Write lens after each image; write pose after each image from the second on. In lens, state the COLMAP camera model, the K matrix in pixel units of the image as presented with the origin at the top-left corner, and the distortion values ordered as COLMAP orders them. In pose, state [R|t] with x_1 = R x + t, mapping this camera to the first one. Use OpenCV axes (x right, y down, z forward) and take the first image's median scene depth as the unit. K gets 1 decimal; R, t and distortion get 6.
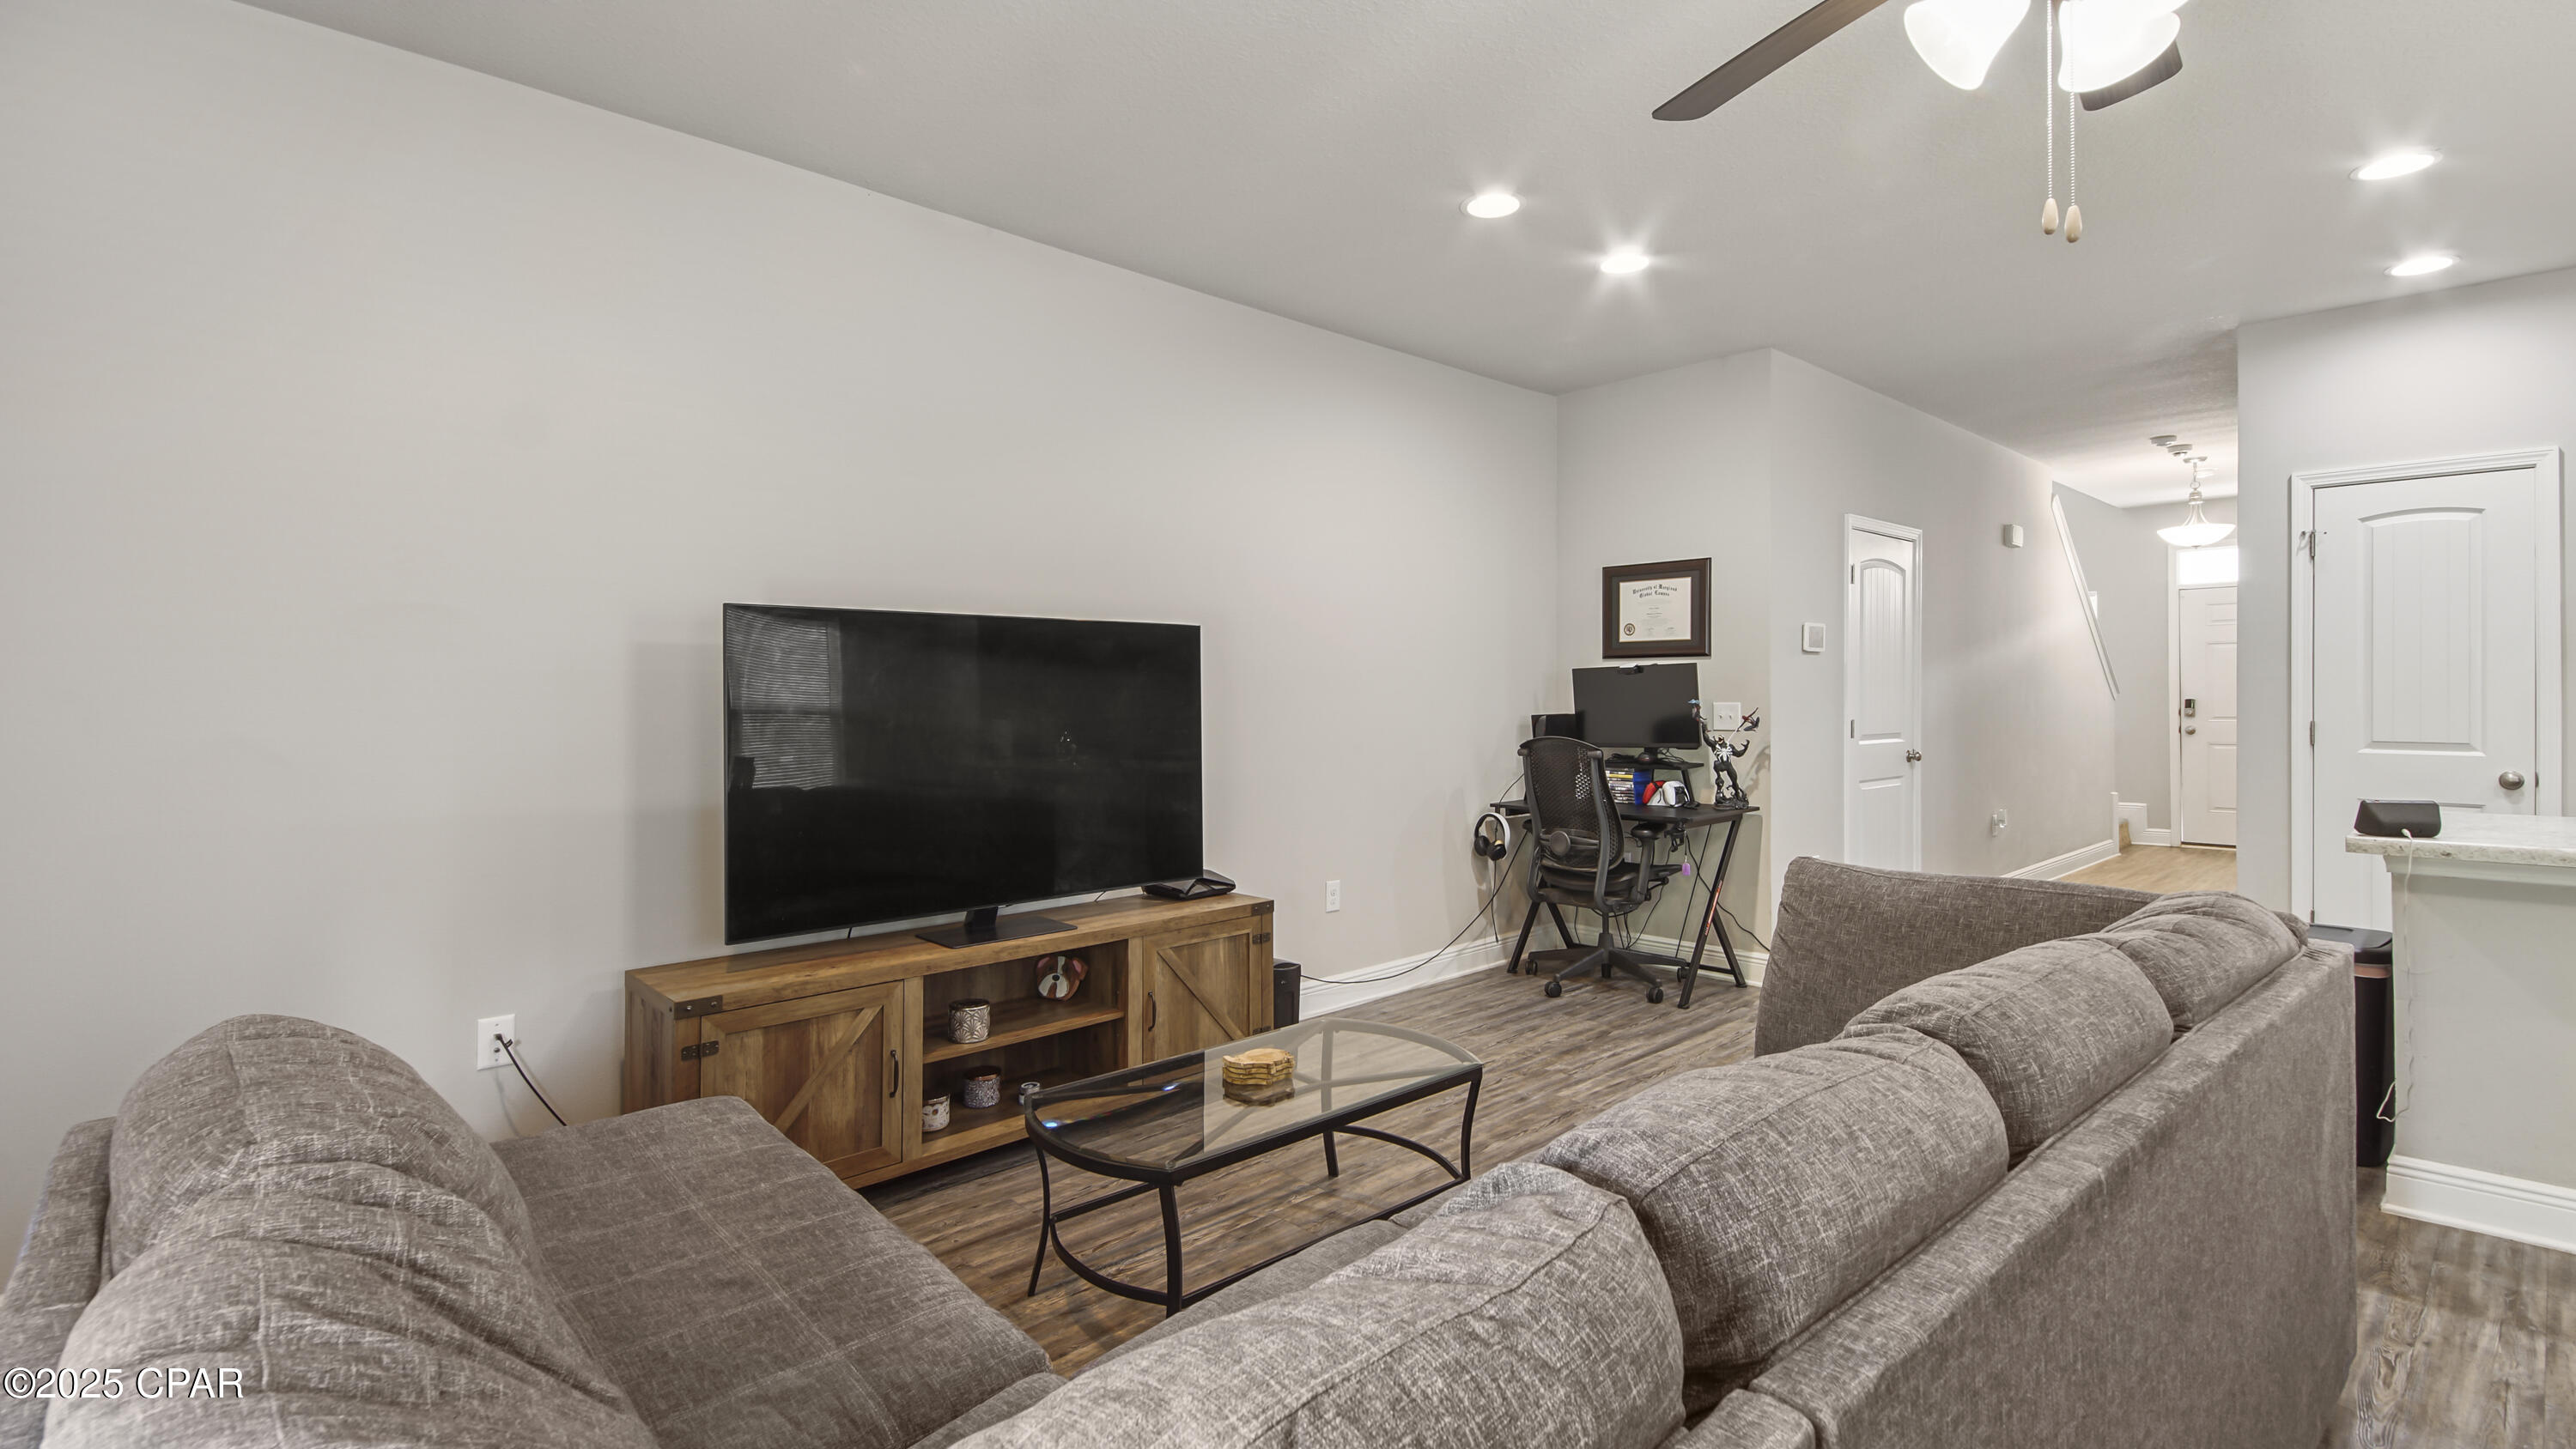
lens RADIAL K [[1166.2, 0, 1294.3], [0, 1166.2, 695.5], [0, 0, 1]] dist [0.032338, -0.016804]
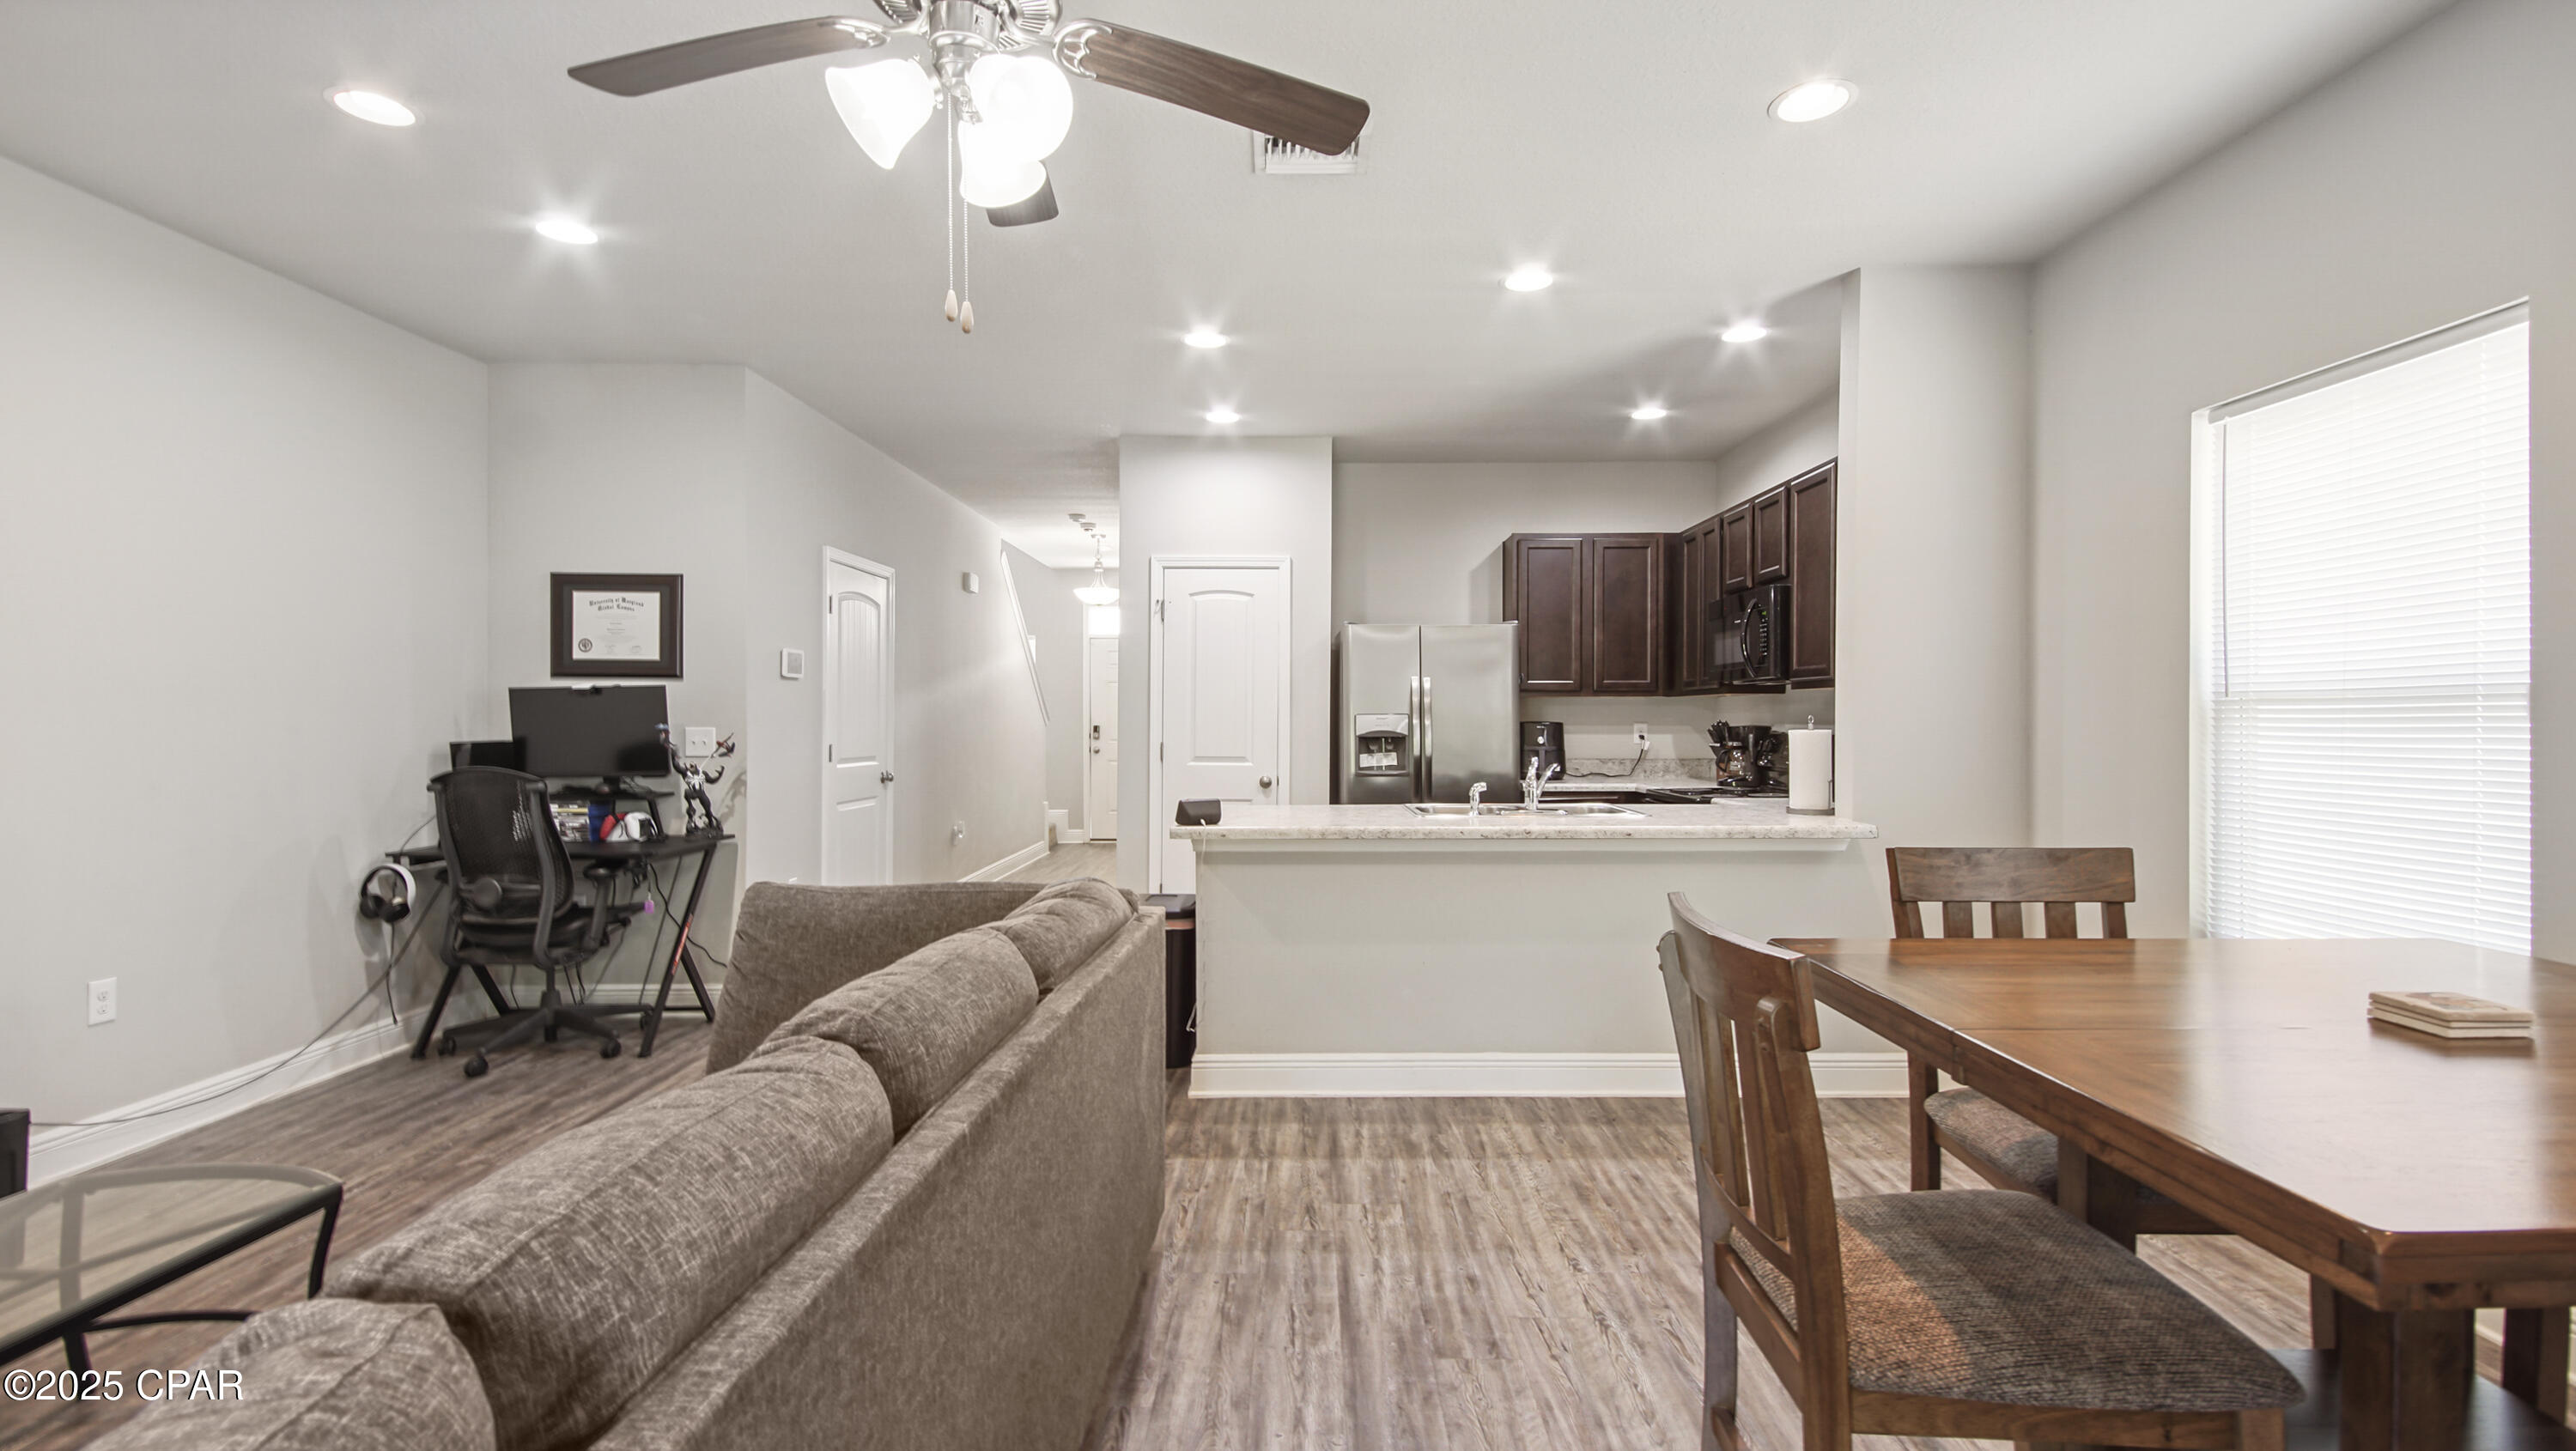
lens RADIAL K [[1152.5, 0, 1300.0], [0, 1152.5, 728.8], [0, 0, 1]] dist [0.037982, -0.025829]
pose [[0.684002, 0.001137, 0.729480, 0.024067], [-0.006207, 0.999972, 0.004262, -0.000350], [-0.729454, -0.007443, 0.683989, -0.011453]]
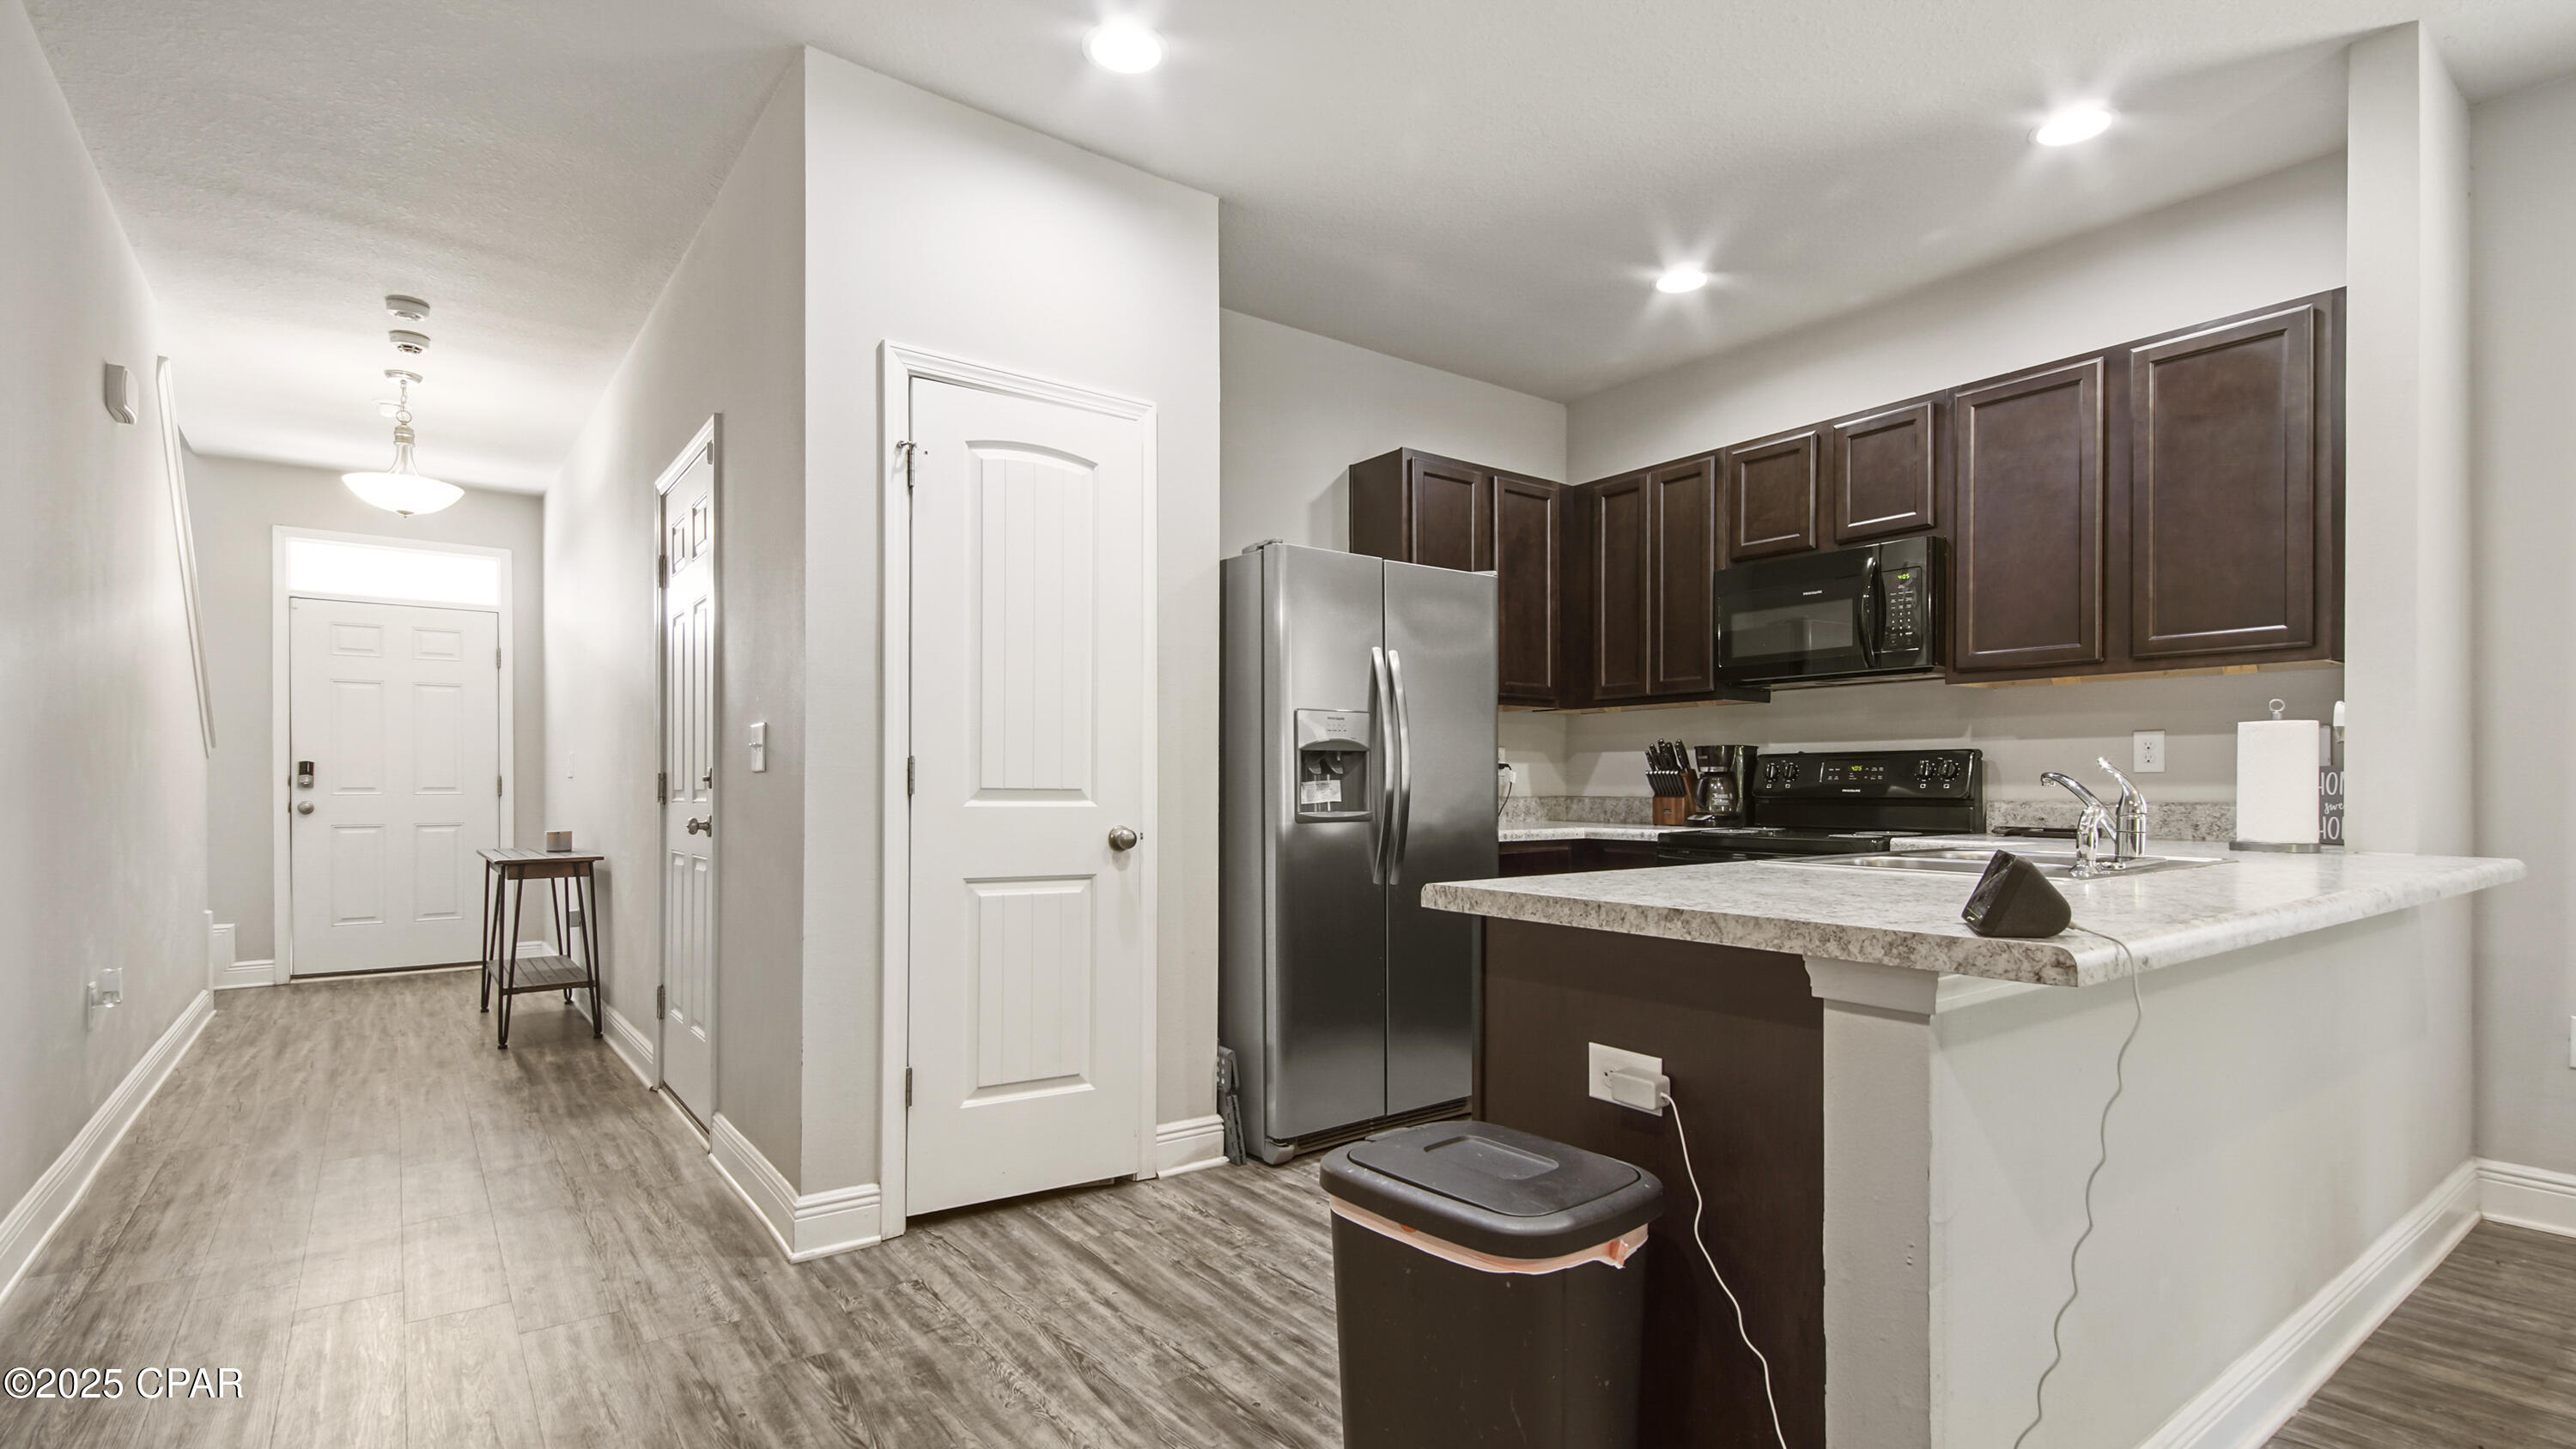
lens RADIAL K [[1227.2, 0, 1333.9], [0, 1227.2, 786.1], [0, 0, 1]] dist [-0.002983, -0.001285]
pose [[0.094496, 0.009772, 0.995477, 0.449718], [-0.004588, 0.999945, -0.009380, 0.074413], [-0.995515, -0.003681, 0.094536, 1.279168]]
